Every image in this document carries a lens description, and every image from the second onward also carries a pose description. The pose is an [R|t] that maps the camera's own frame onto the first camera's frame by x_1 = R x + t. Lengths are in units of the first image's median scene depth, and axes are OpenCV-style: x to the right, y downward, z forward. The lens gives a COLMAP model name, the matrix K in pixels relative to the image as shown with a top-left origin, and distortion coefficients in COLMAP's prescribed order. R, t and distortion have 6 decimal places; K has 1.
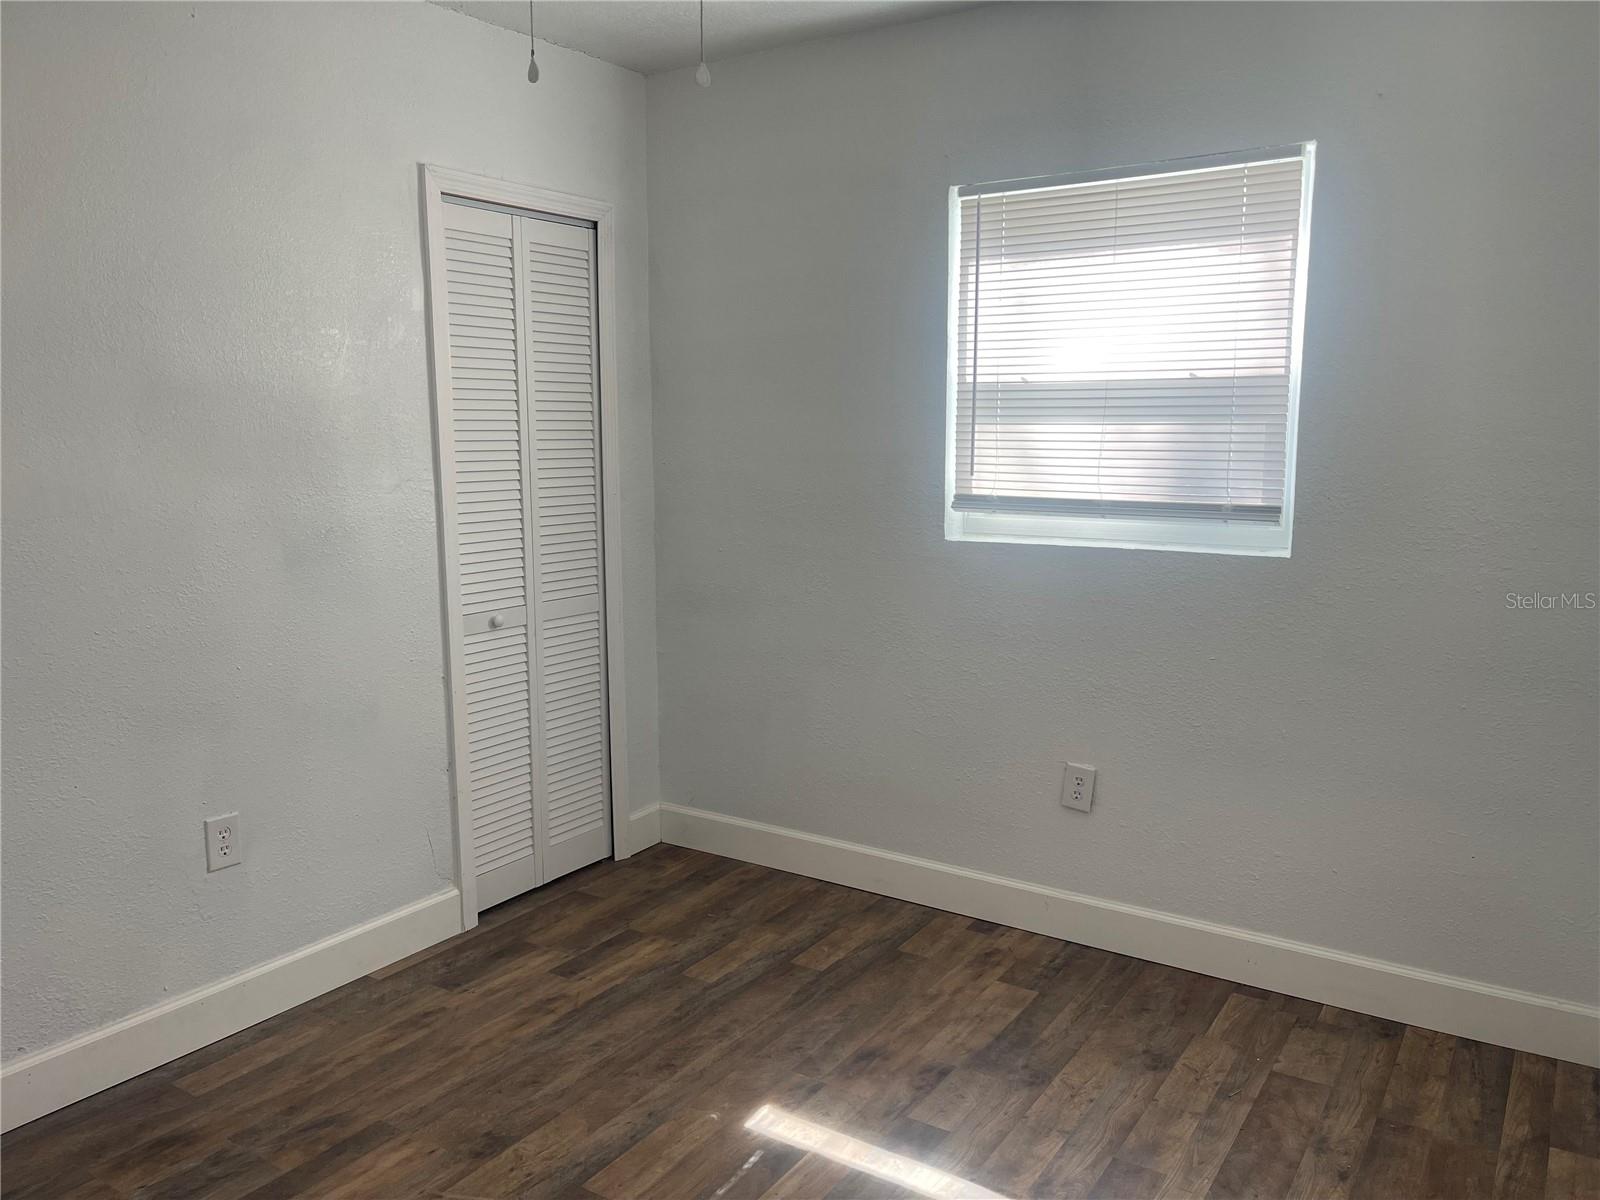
lens RADIAL K [[1208.8, 0, 800.0], [0, 1208.8, 600.0], [0, 0, 1]] dist [0.061067, -0.074345]
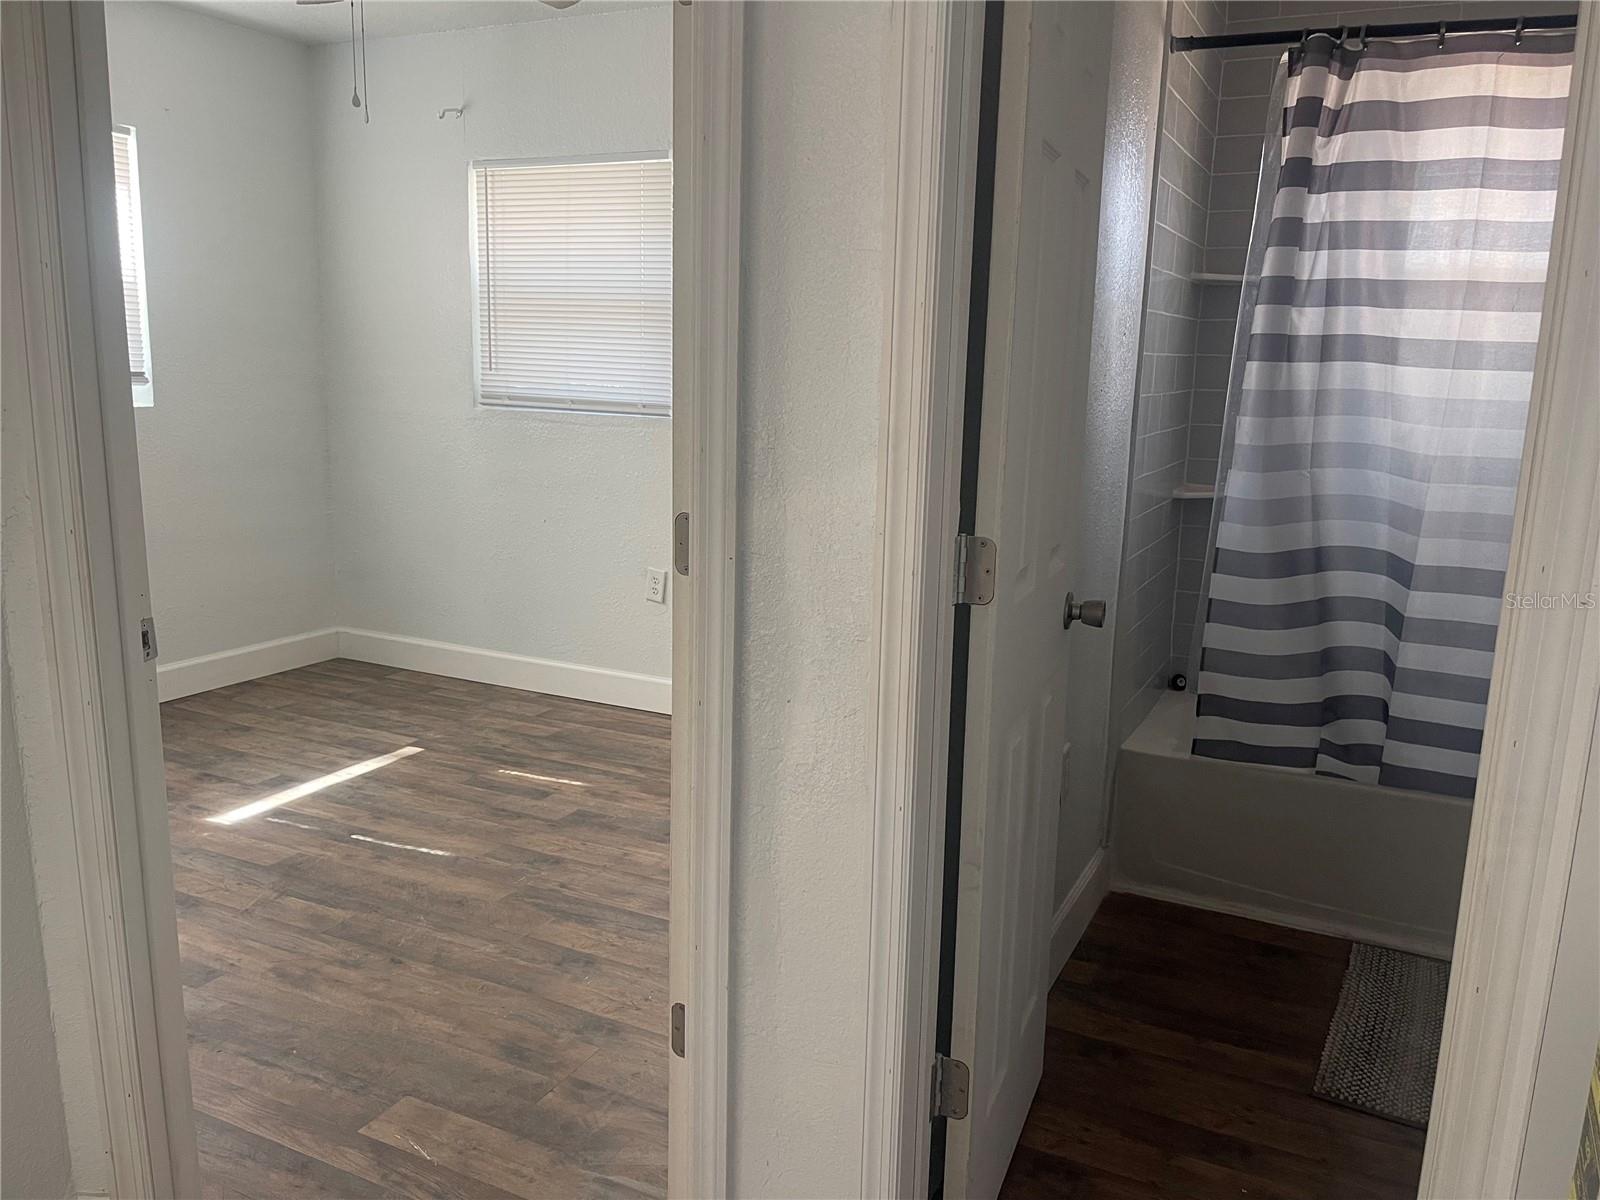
lens RADIAL K [[1219.5, 0, 800.5], [0, 1219.5, 587.3], [0, 0, 1]] dist [0.065855, -0.094782]
pose [[-0.116556, -0.183180, 0.976145, -1.169361], [0.108502, 0.974613, 0.195848, -0.028449], [-0.987240, 0.128741, -0.093721, 0.370580]]
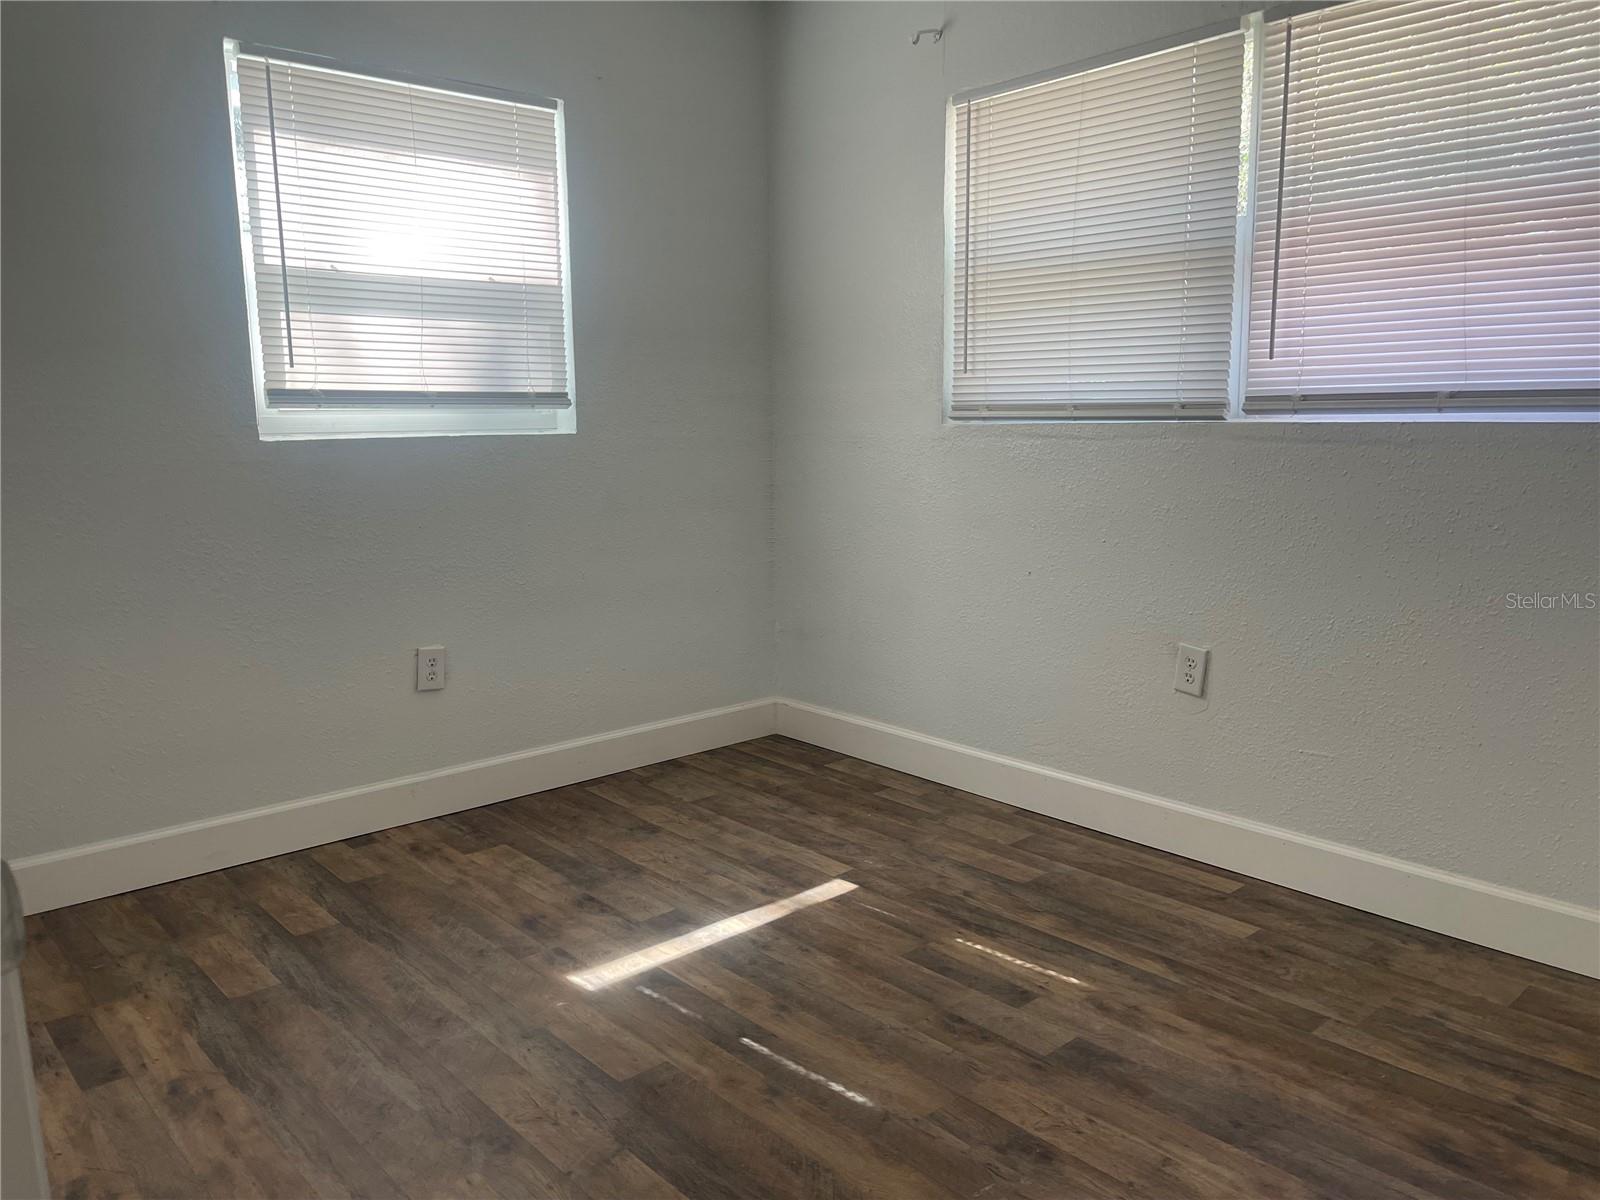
lens RADIAL K [[1208.8, 0, 800.0], [0, 1208.8, 600.0], [0, 0, 1]] dist [0.061067, -0.074345]
pose [[0.261200, -0.155149, 0.952735, -0.734902], [0.143917, 0.982226, 0.120496, 0.016437], [-0.954496, 0.105641, 0.278886, 0.425951]]
